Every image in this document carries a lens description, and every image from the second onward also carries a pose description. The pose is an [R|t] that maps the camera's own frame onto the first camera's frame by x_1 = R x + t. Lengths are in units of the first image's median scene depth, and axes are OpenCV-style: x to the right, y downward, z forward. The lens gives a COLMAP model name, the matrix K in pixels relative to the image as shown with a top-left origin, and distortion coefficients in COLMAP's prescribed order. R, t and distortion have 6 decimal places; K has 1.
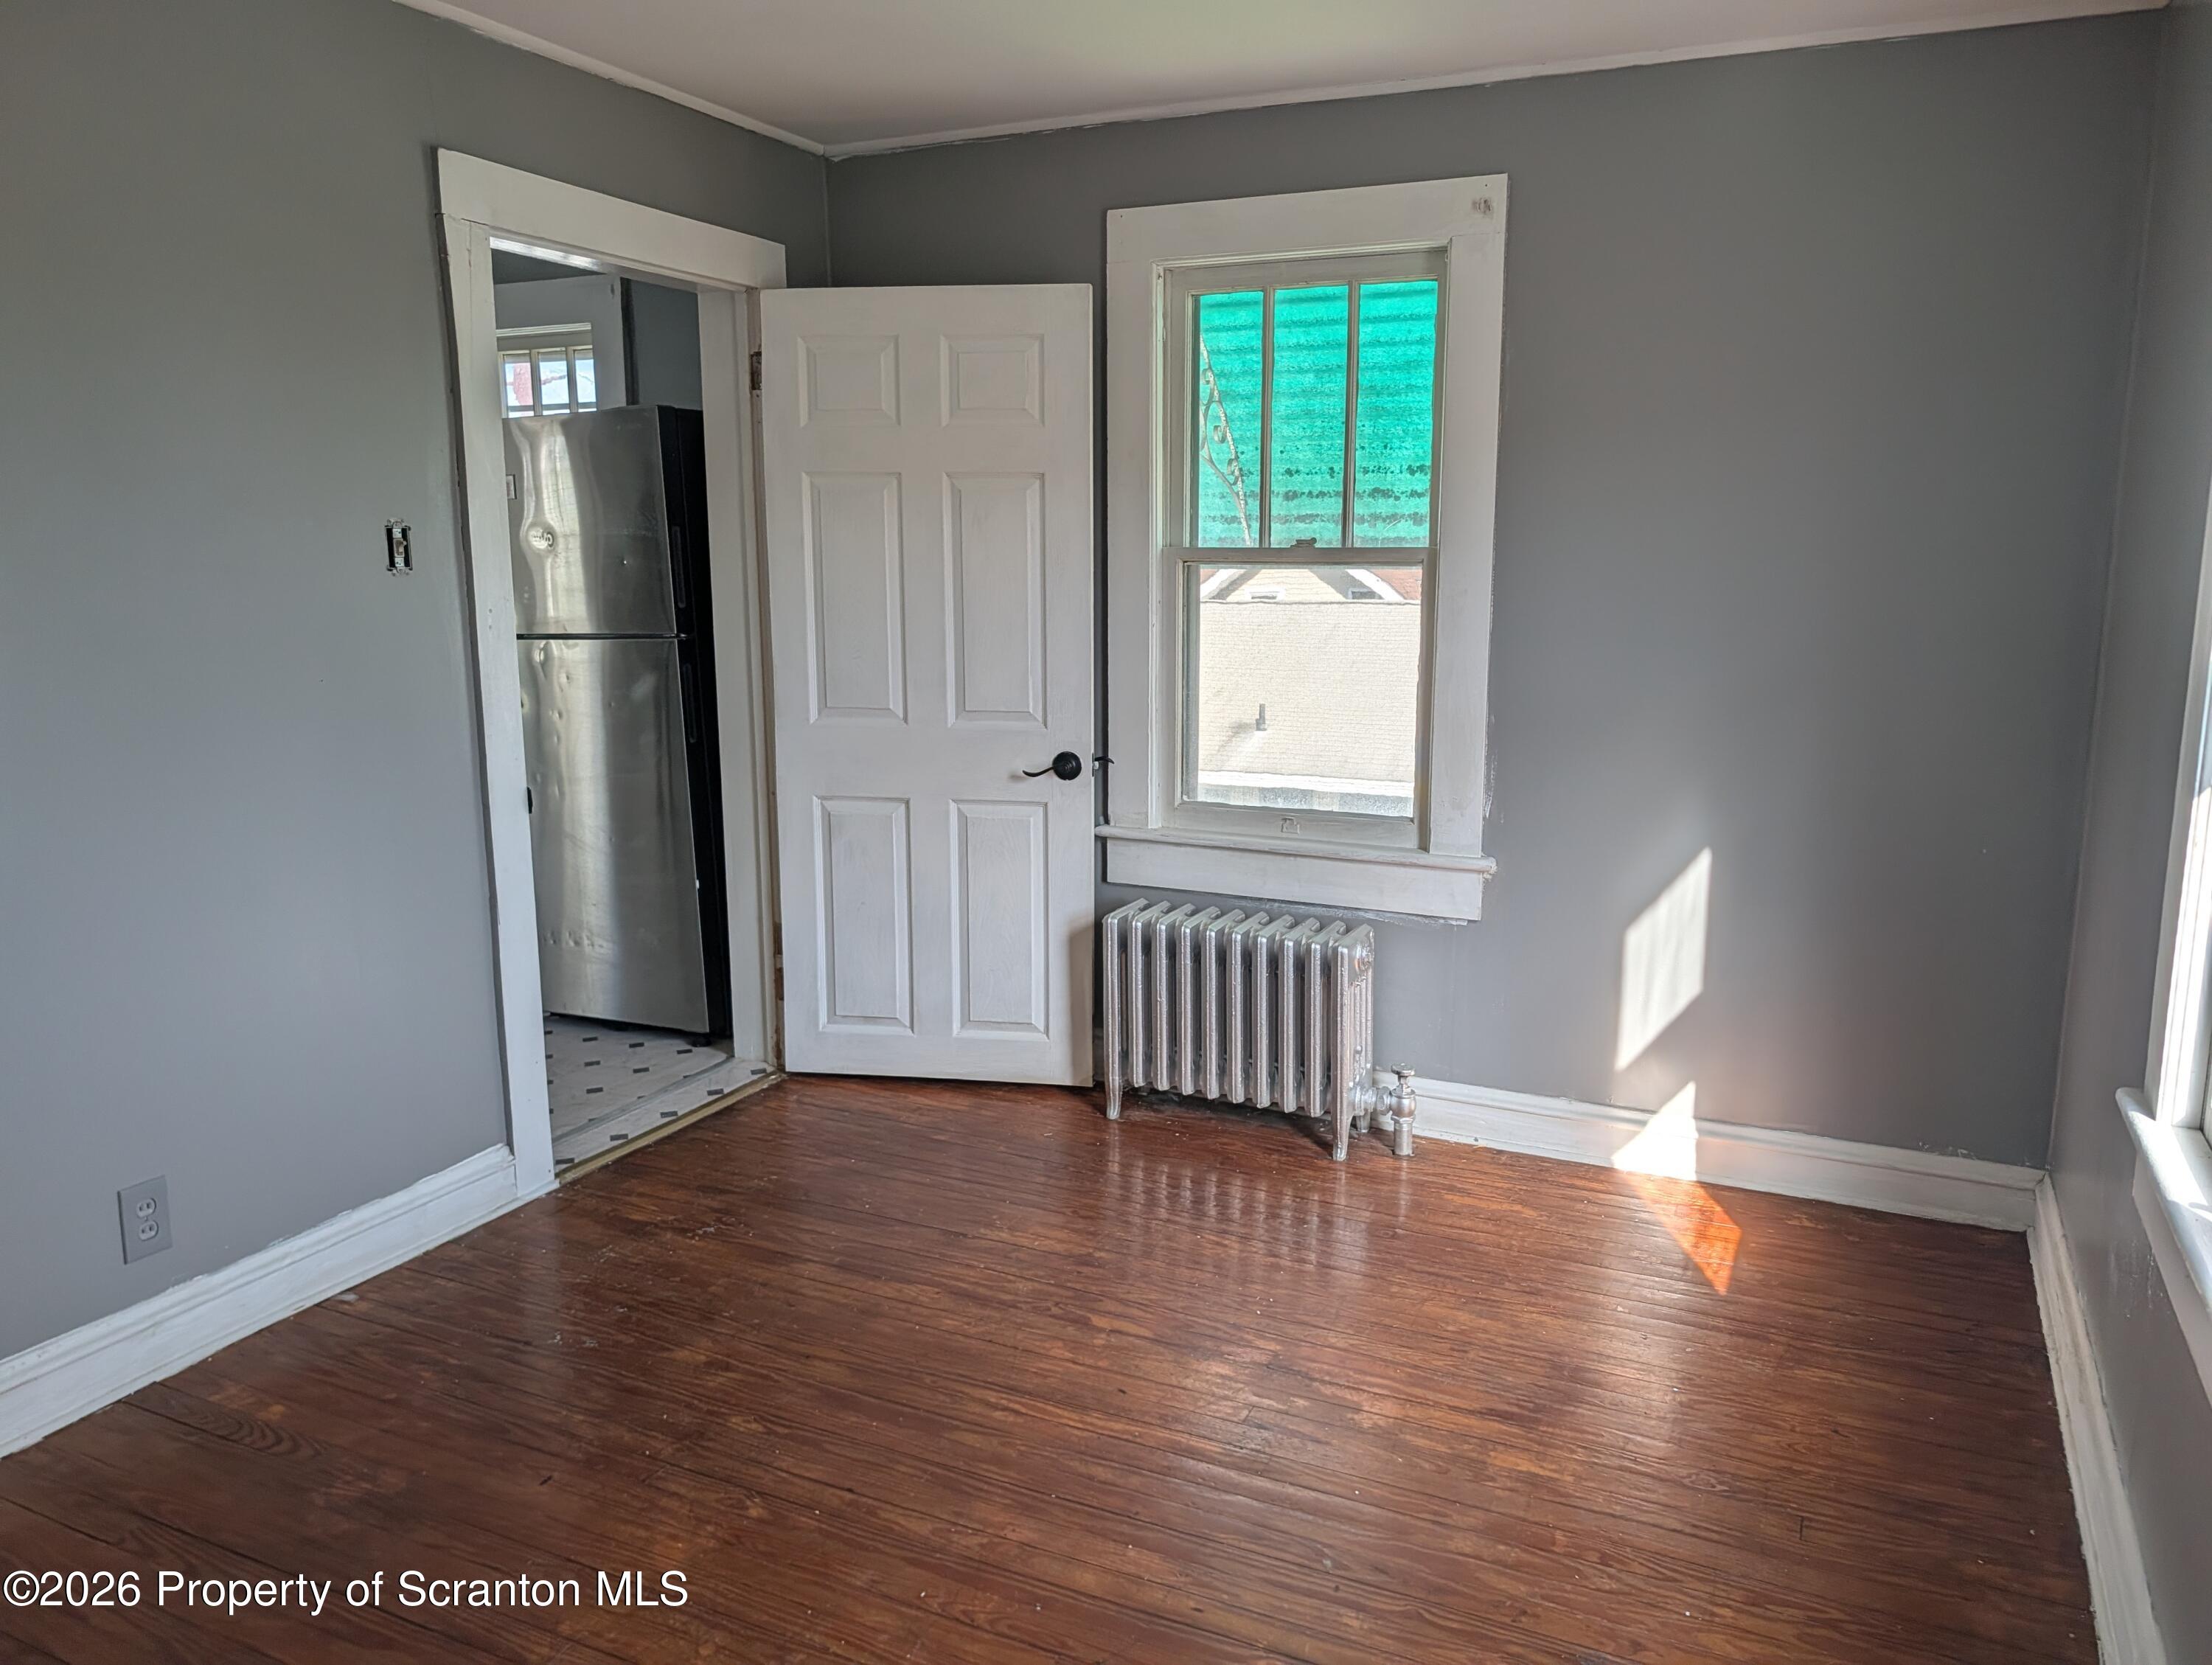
lens RADIAL K [[1617.0, 0, 1126.9], [0, 1617.0, 833.7], [0, 0, 1]] dist [0.070999, -0.079111]
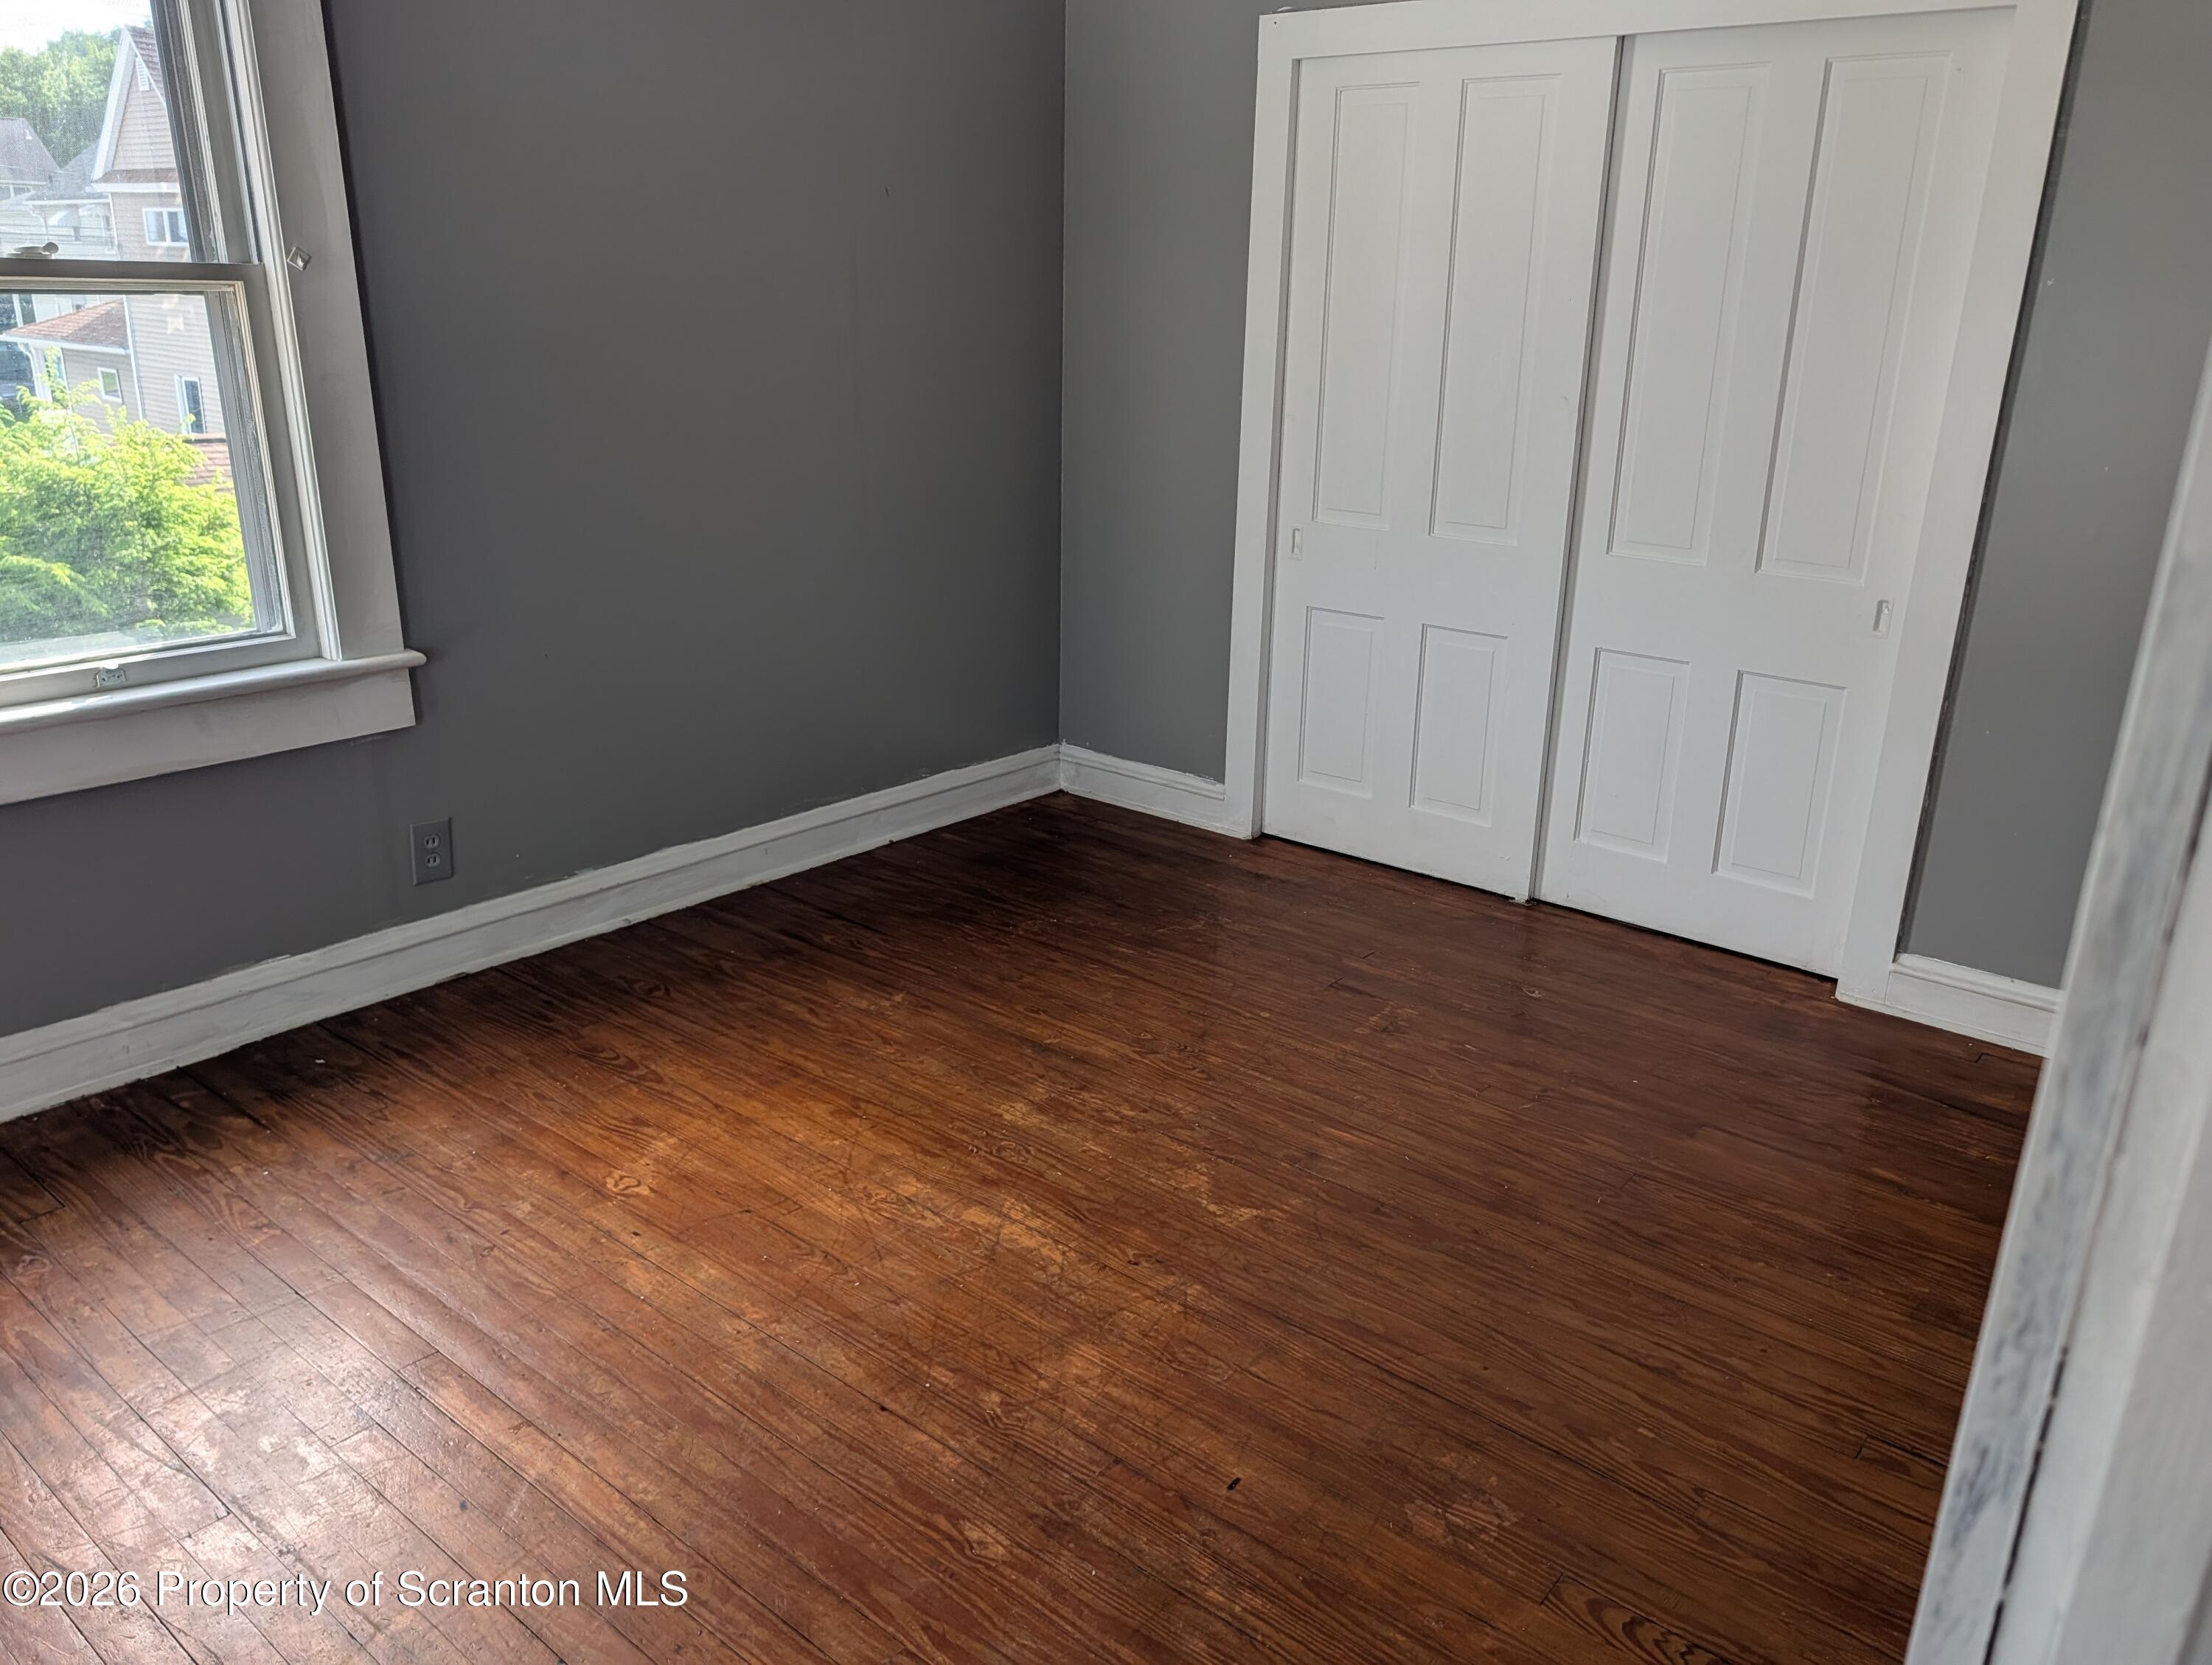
lens RADIAL K [[1617.0, 0, 1126.9], [0, 1617.0, 833.7], [0, 0, 1]] dist [0.070999, -0.079111]
pose [[-0.970056, -0.101571, 0.220624, -0.453958], [0.016952, 0.877831, 0.478671, -0.272063], [-0.242289, 0.468077, -0.849823, 1.564437]]
